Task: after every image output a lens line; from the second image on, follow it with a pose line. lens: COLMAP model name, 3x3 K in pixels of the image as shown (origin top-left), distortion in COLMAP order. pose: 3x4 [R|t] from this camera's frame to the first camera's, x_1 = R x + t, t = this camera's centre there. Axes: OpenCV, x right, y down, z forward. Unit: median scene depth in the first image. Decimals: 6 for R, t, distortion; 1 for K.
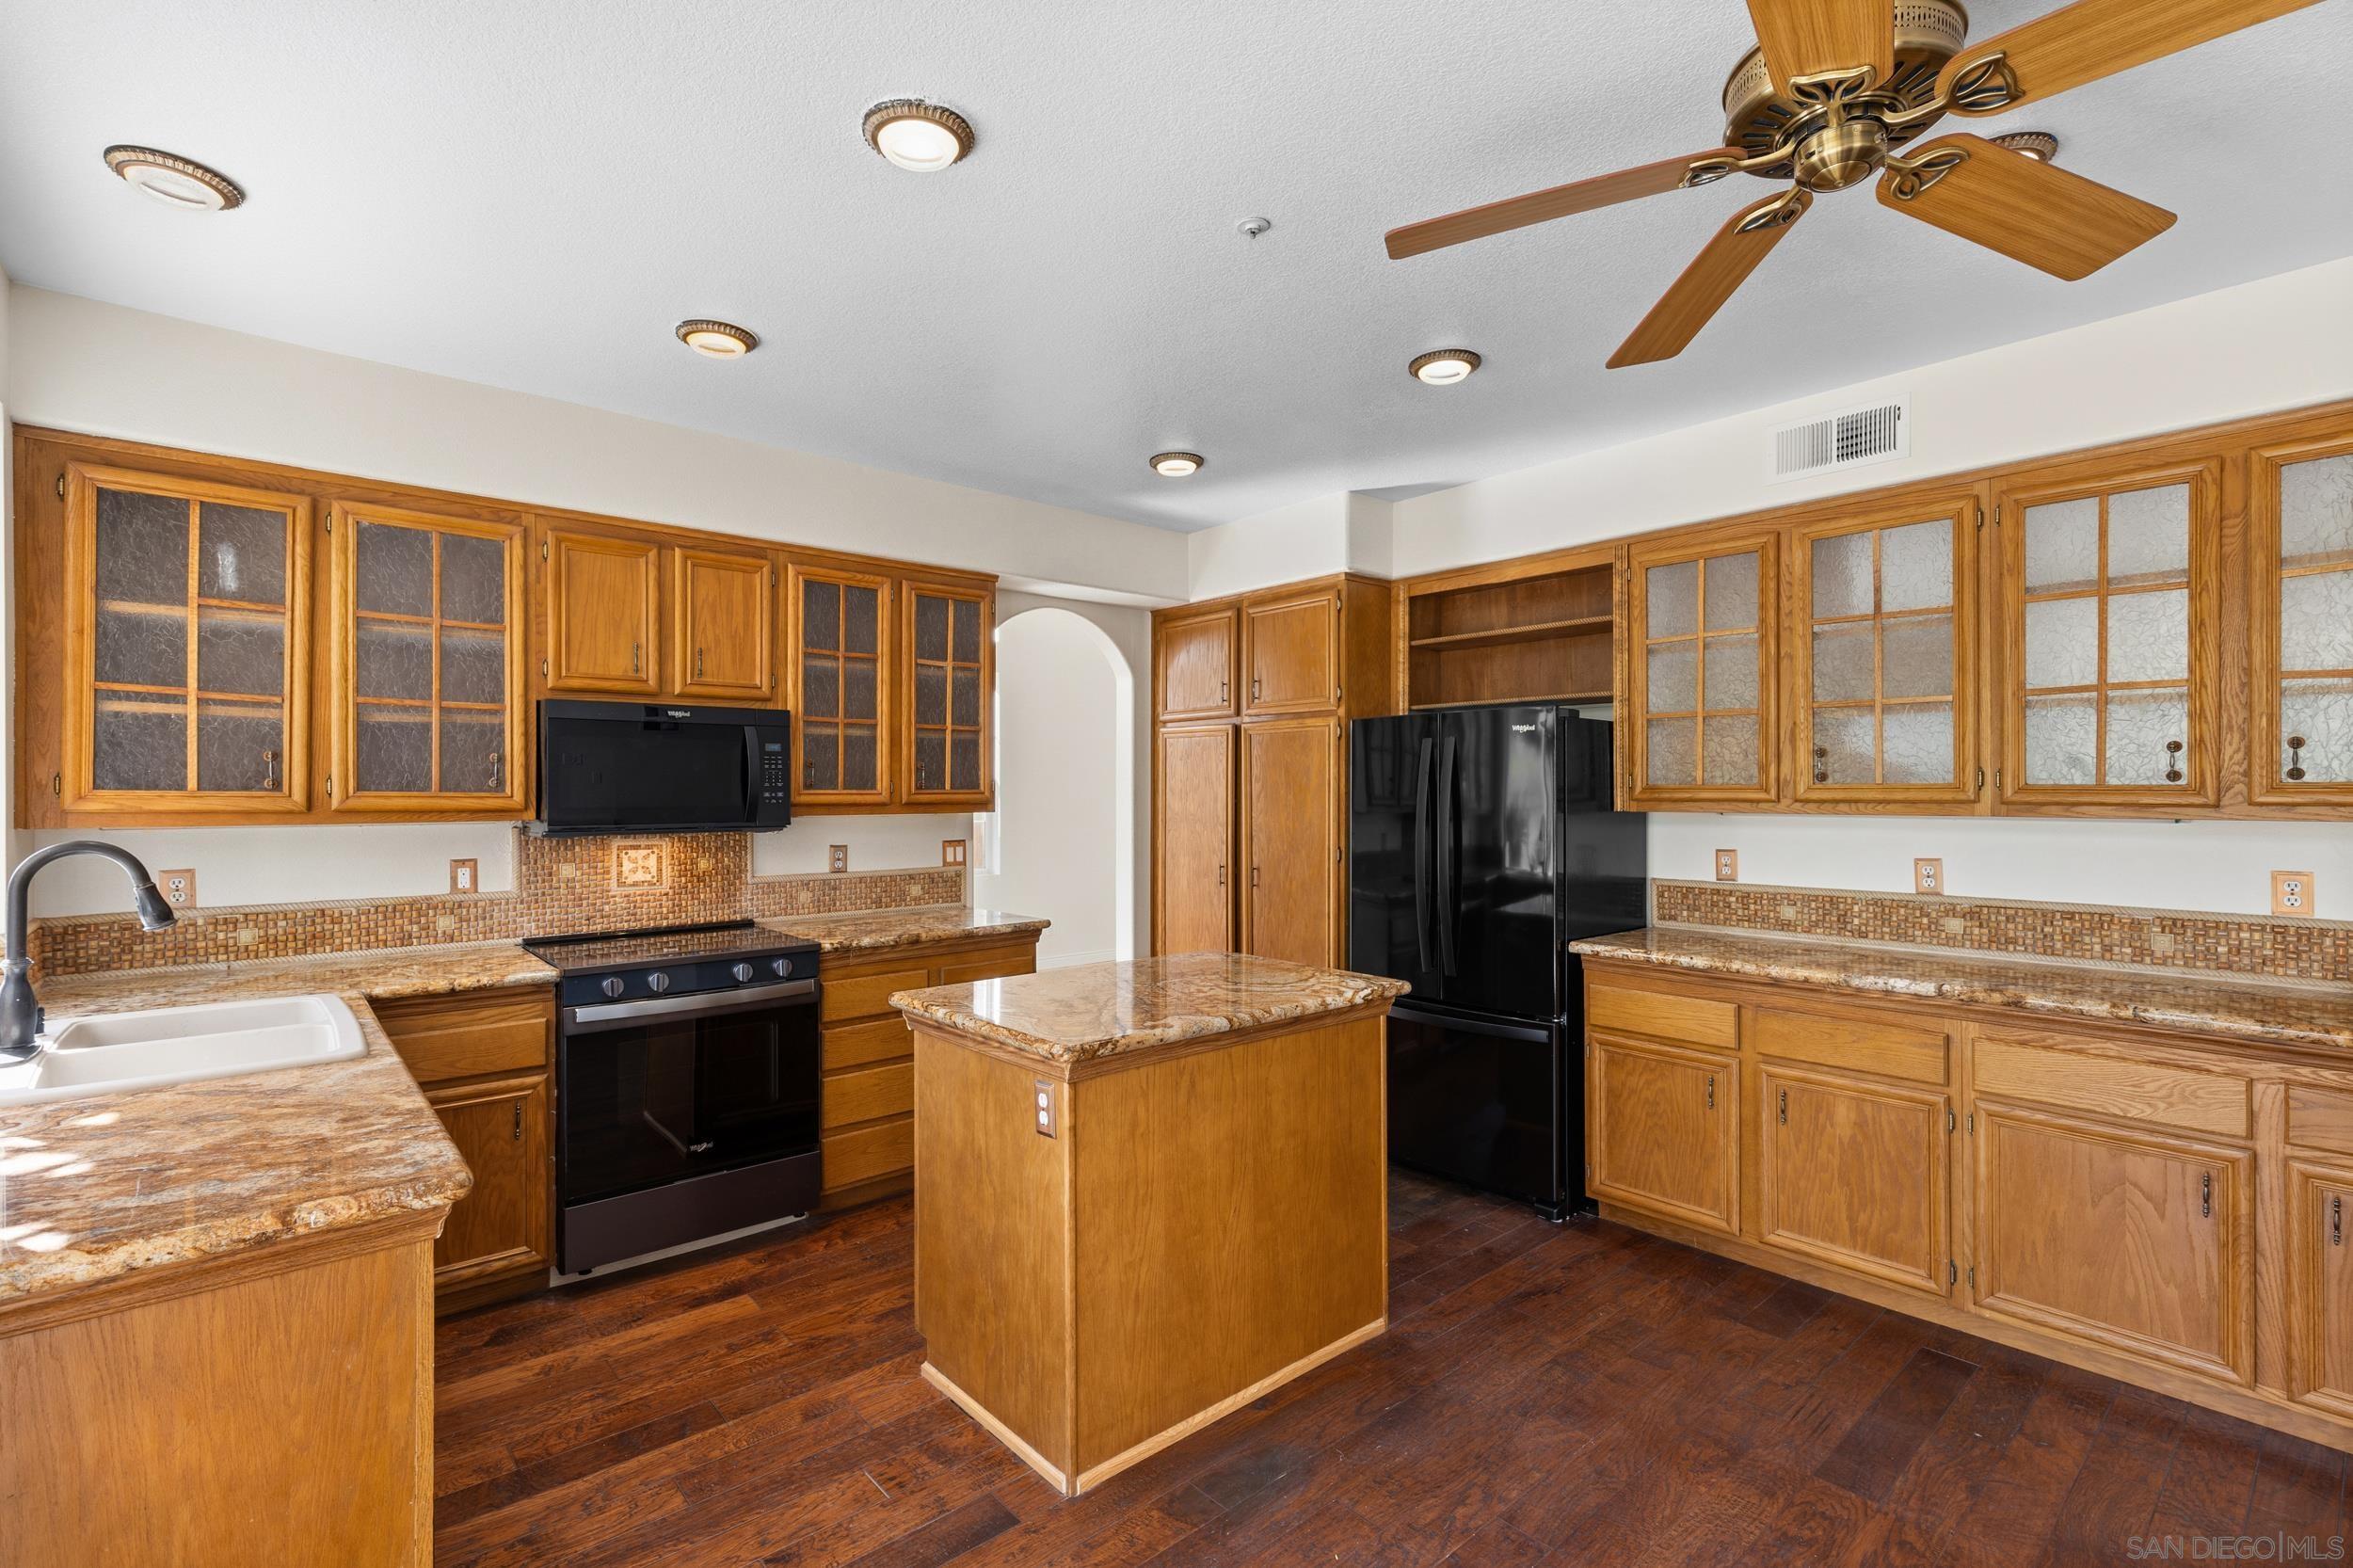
lens RADIAL K [[1060.7, 0, 1179.1], [0, 1060.7, 787.8], [0, 0, 1]] dist [0.008812, -0.001565]
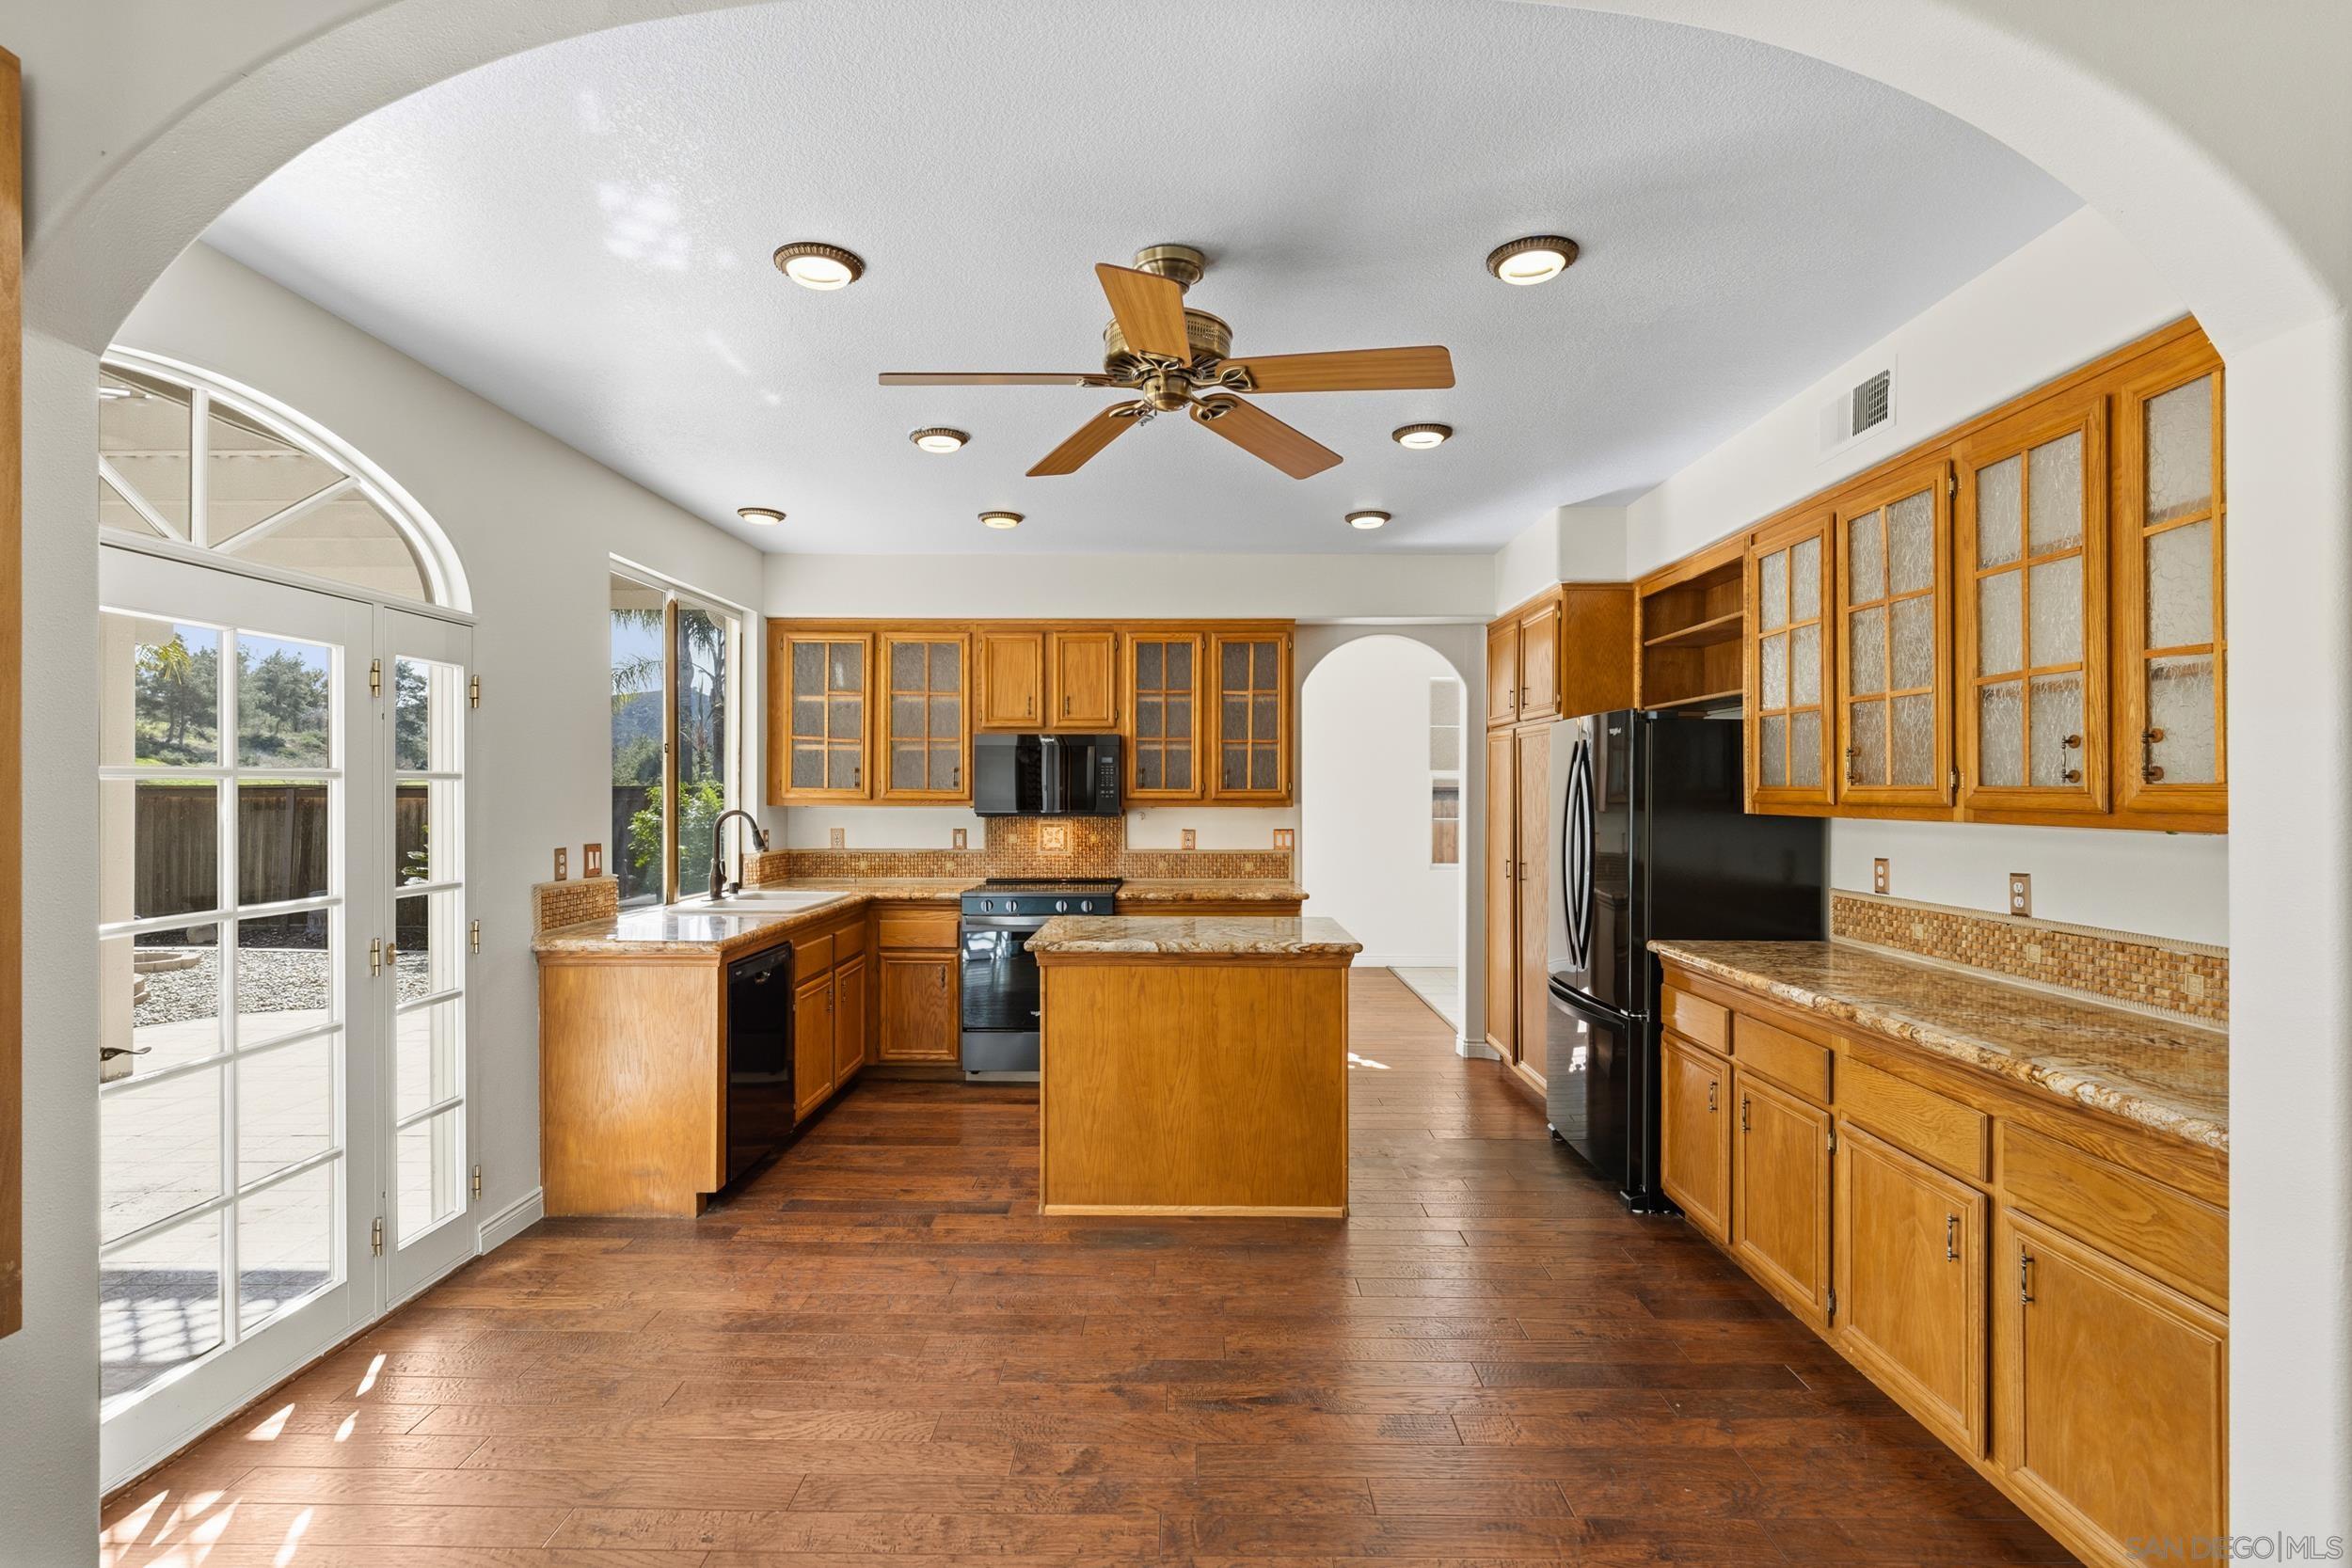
lens RADIAL K [[1121.7, 0, 1179.6], [0, 1121.7, 784.0], [0, 0, 1]] dist [0.002892, -0.001887]
pose [[0.748183, -0.000137, -0.663492, 0.824016], [-0.001969, 0.999995, -0.002427, -0.001346], [0.663489, 0.003122, 0.748179, -0.113666]]
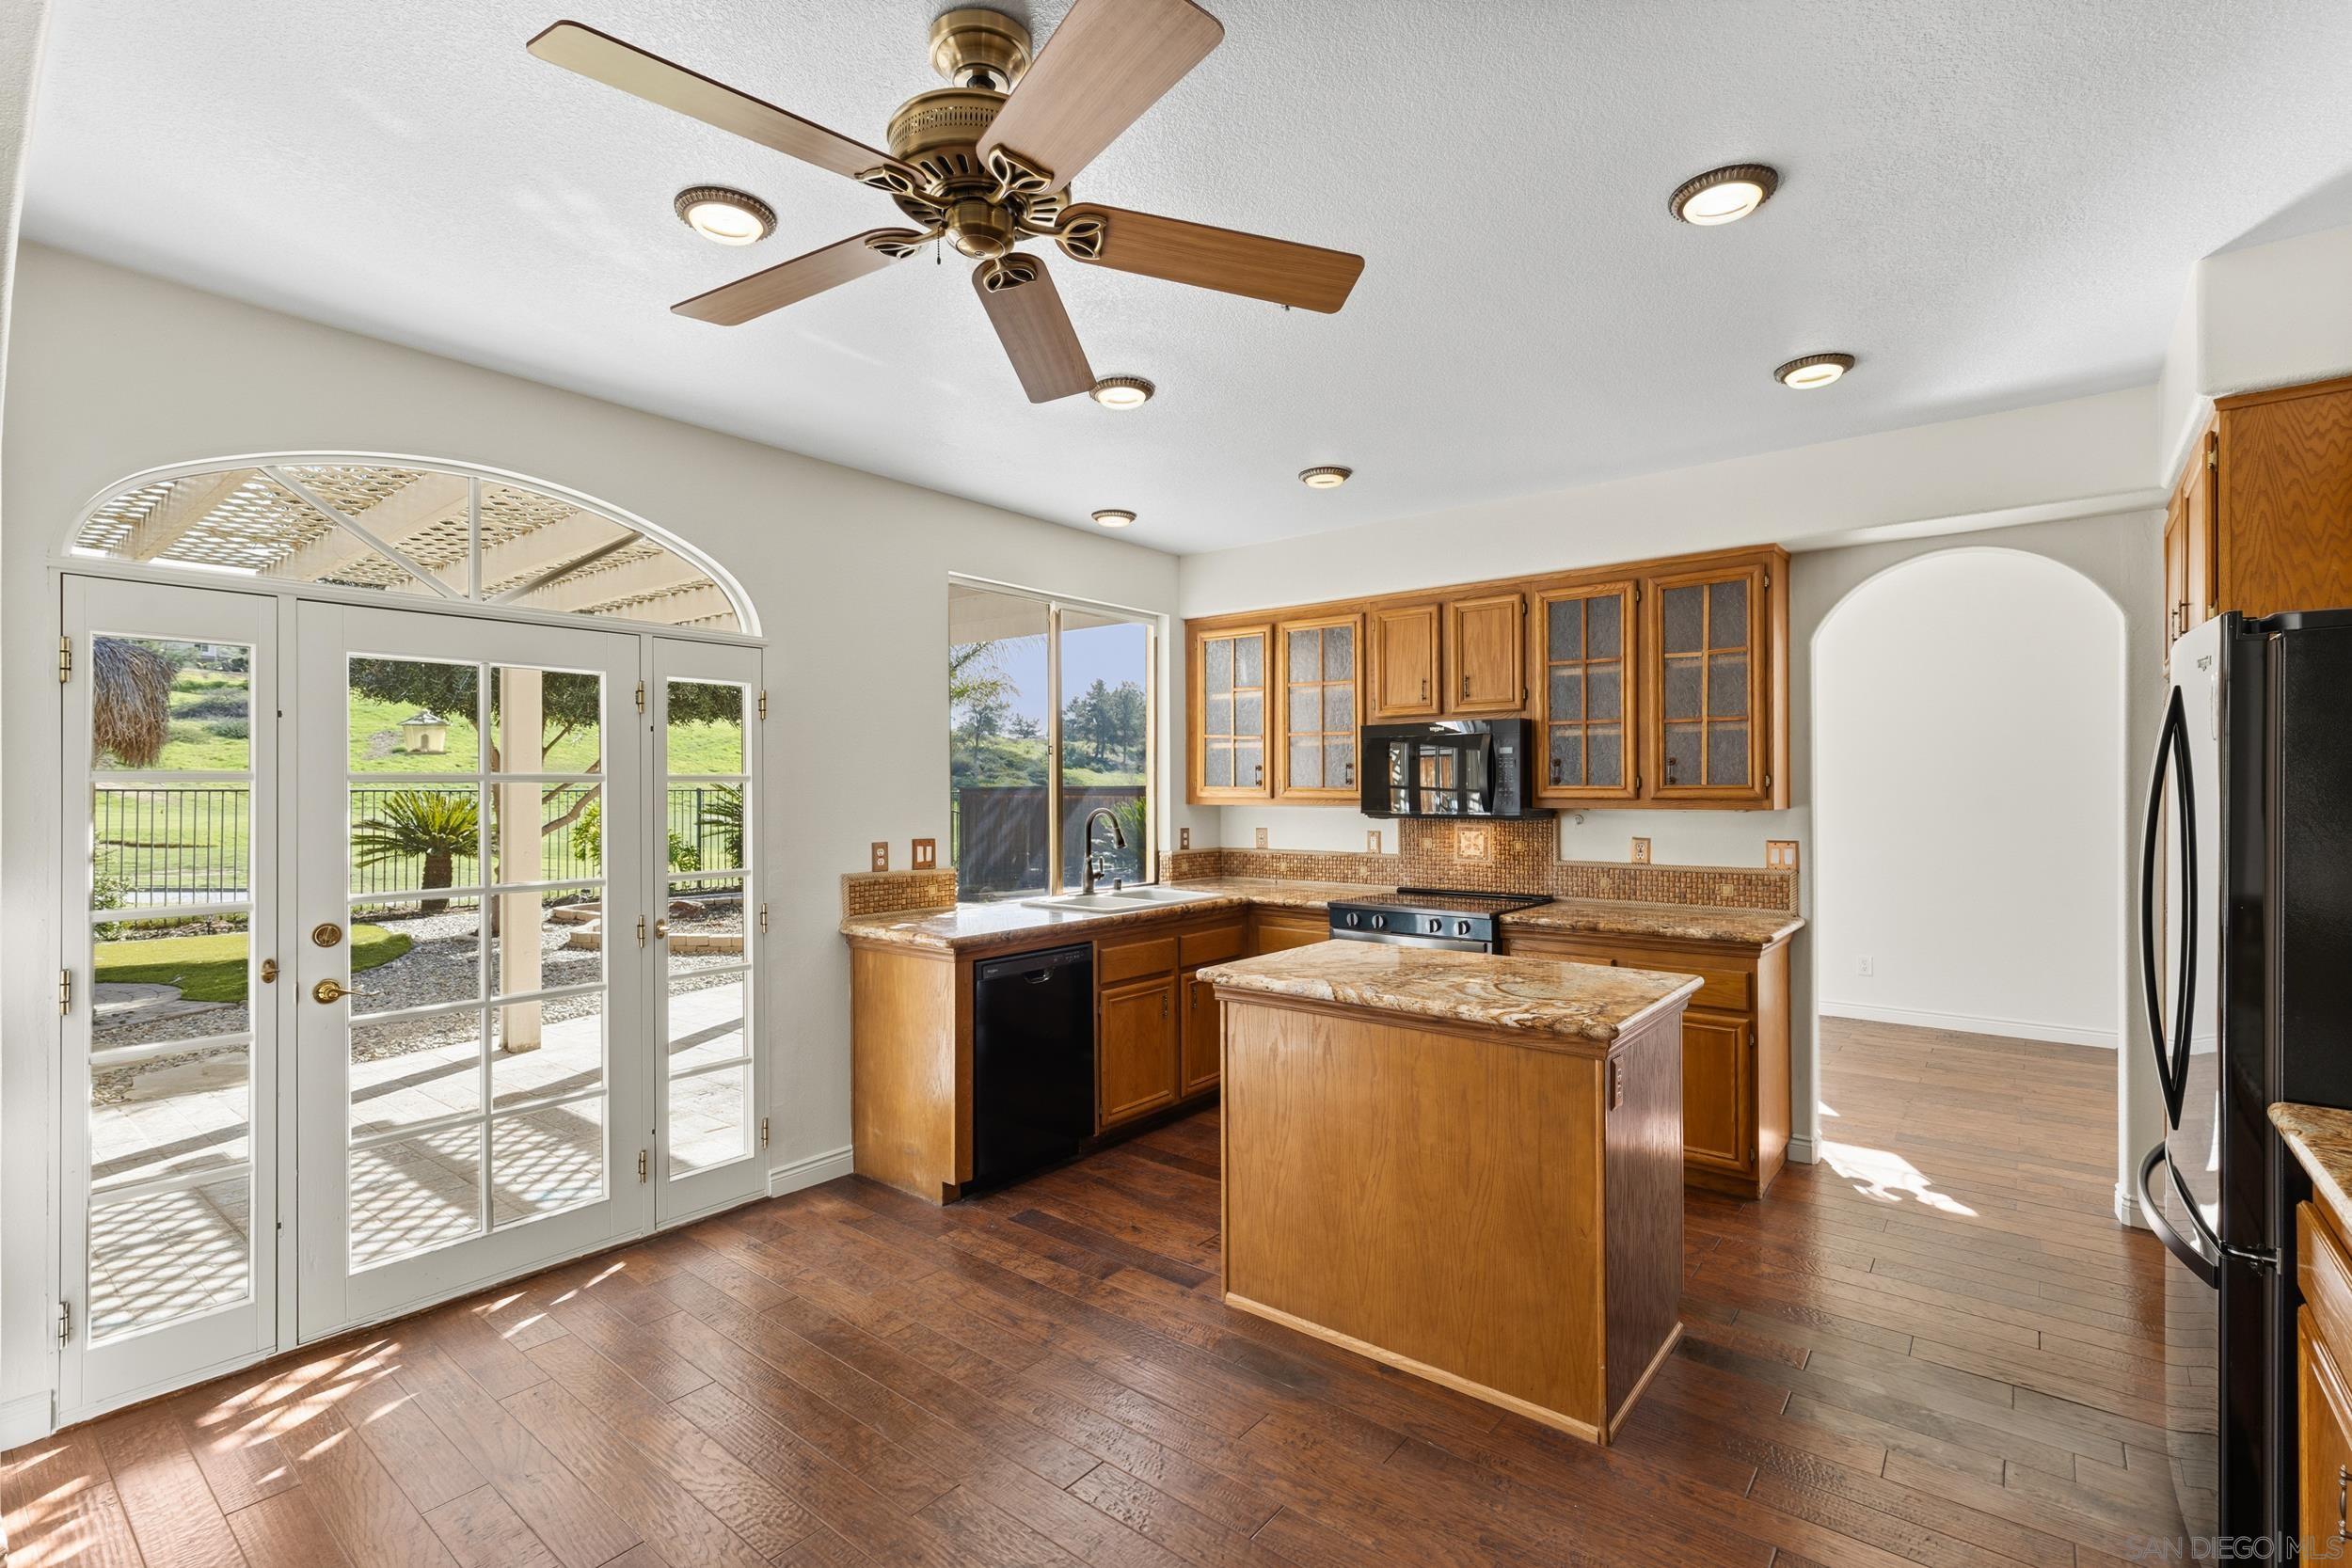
lens RADIAL K [[1060.1, 0, 1176.2], [0, 1060.1, 784.7], [0, 0, 1]] dist [0.008812, -0.001565]
pose [[0.175318, -0.002400, -0.984509, 0.834848], [0.004961, 0.999986, -0.001555, 0.000860], [0.984499, -0.004612, 0.175328, 0.474973]]
